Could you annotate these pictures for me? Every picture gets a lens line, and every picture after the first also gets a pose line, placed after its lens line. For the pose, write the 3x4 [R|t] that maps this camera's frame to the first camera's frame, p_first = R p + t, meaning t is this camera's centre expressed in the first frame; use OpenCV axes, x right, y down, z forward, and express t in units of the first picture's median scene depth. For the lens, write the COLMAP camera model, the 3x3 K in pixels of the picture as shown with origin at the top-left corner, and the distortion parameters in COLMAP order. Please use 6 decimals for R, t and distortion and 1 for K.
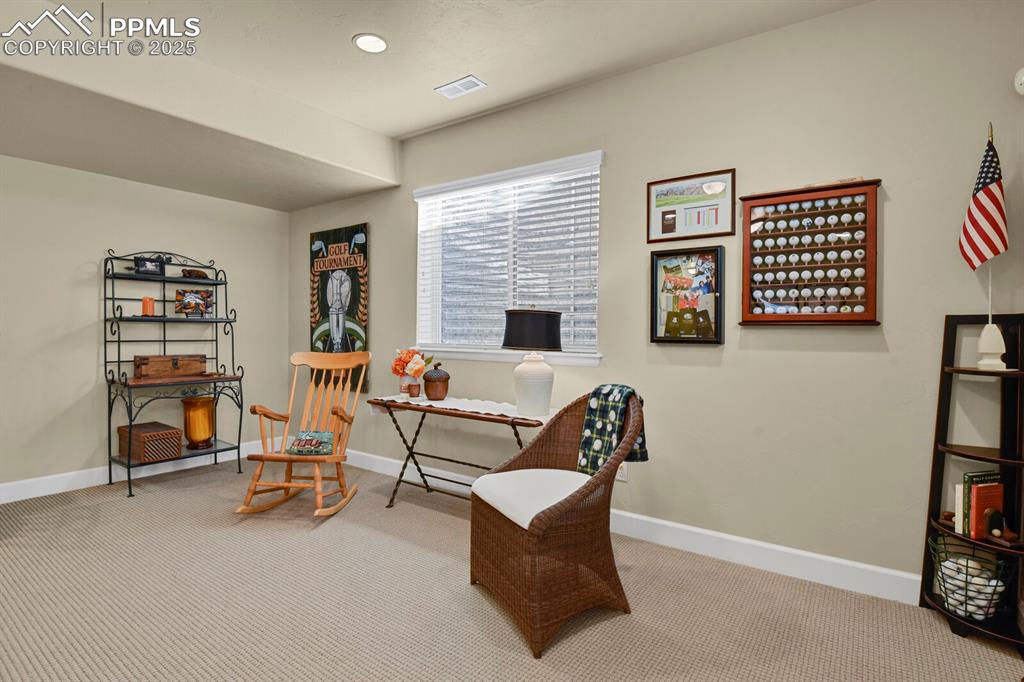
lens RADIAL K [[498.6, 0, 511.4], [0, 498.6, 337.8], [0, 0, 1]] dist [-0.022293, -0.005425]
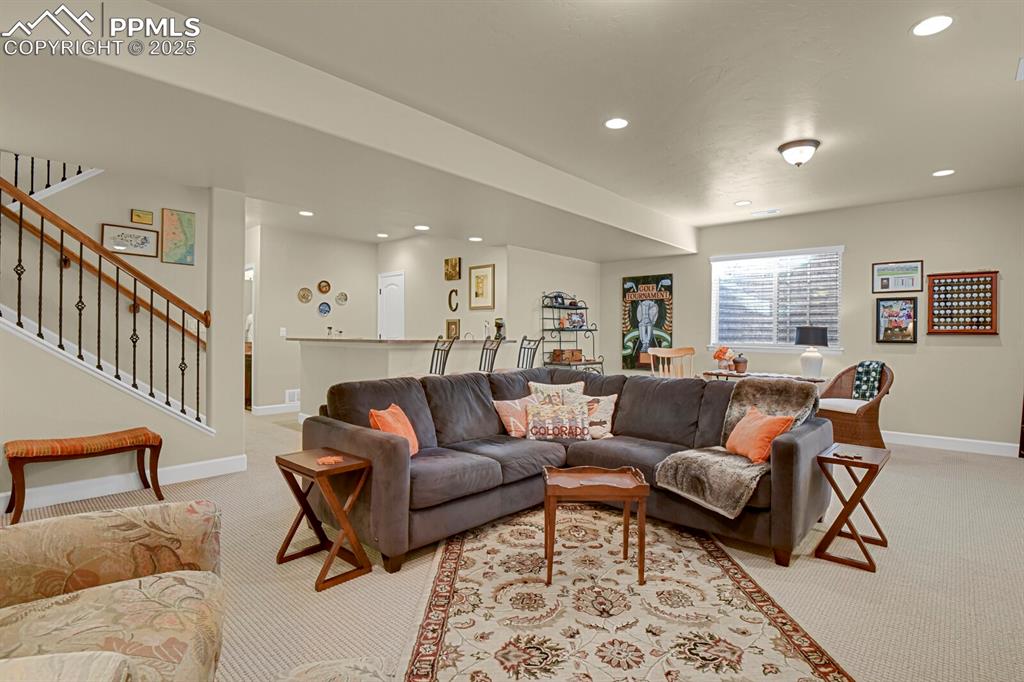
lens RADIAL K [[498.6, 0, 509.7], [0, 498.6, 335.7], [0, 0, 1]] dist [-0.022293, -0.005425]
pose [[0.992294, 0.001490, -0.123900, -0.921819], [-0.002724, 0.999948, -0.009790, 0.005137], [0.123879, 0.010052, 0.992246, -1.140255]]
